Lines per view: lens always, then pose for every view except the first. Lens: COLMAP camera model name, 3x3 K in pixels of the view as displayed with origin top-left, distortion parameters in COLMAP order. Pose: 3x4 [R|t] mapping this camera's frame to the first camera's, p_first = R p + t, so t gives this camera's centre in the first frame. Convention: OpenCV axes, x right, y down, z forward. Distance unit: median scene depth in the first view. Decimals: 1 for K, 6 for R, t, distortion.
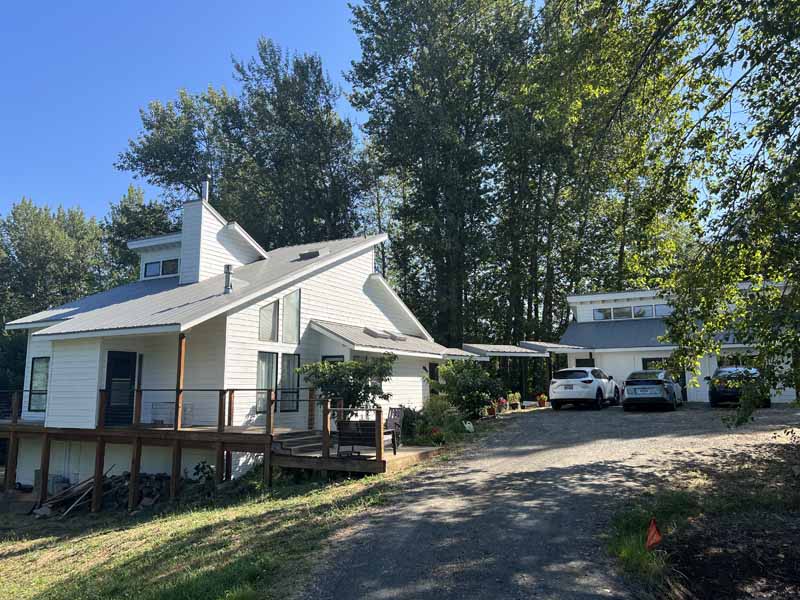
lens RADIAL K [[595.5, 0, 391.7], [0, 595.5, 305.0], [0, 0, 1]] dist [0.072050, -0.087329]
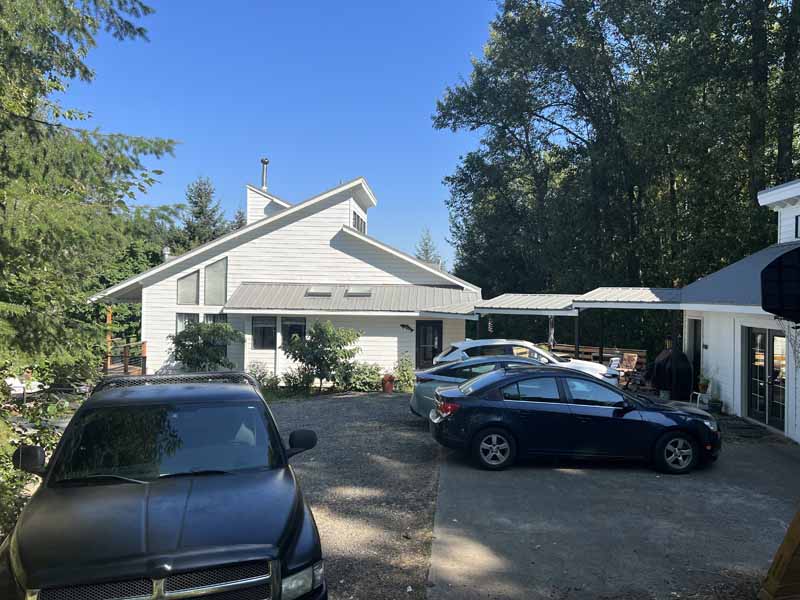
lens RADIAL K [[593.2, 0, 395.9], [0, 593.2, 295.1], [0, 0, 1]] dist [0.092055, -0.092348]
pose [[0.429505, 0.011845, -0.902987, 1.012990], [0.106124, 0.992324, 0.063495, 0.007140], [0.896807, -0.123100, 0.424951, 0.783948]]
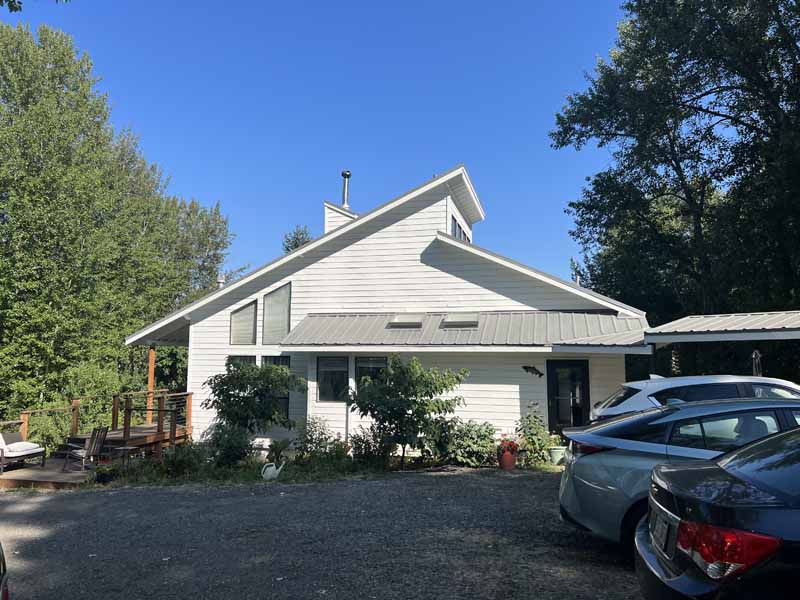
lens RADIAL K [[593.2, 0, 395.9], [0, 593.2, 295.1], [0, 0, 1]] dist [0.092055, -0.092348]
pose [[0.251362, -0.099099, -0.962807, 0.729881], [0.125062, 0.989731, -0.069221, 0.072663], [0.959780, -0.103011, 0.261174, 0.905758]]
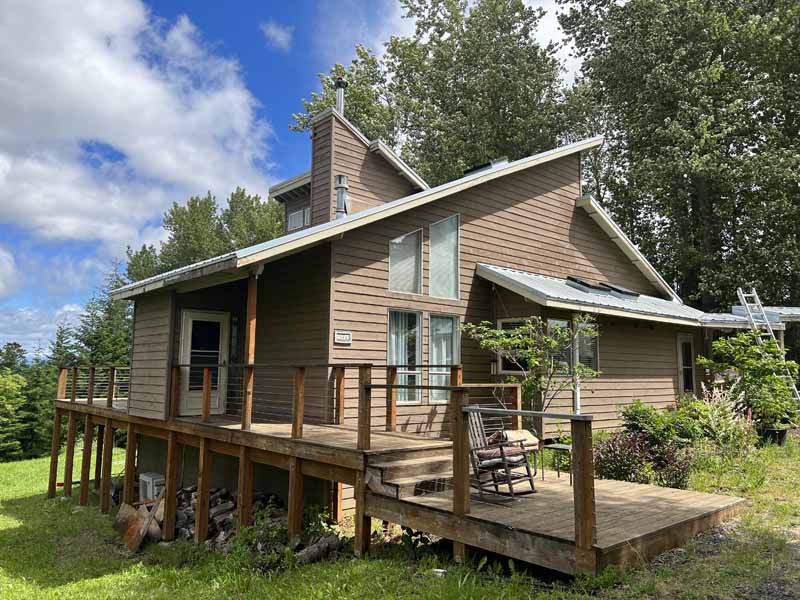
lens RADIAL K [[595.4, 0, 400.0], [0, 595.4, 302.5], [0, 0, 1]] dist [0.069835, -0.084531]
pose [[0.941648, -0.028667, -0.335375, 0.000058], [0.033978, 0.999373, 0.009977, 0.058751], [0.334879, -0.020790, 0.942032, 0.366269]]
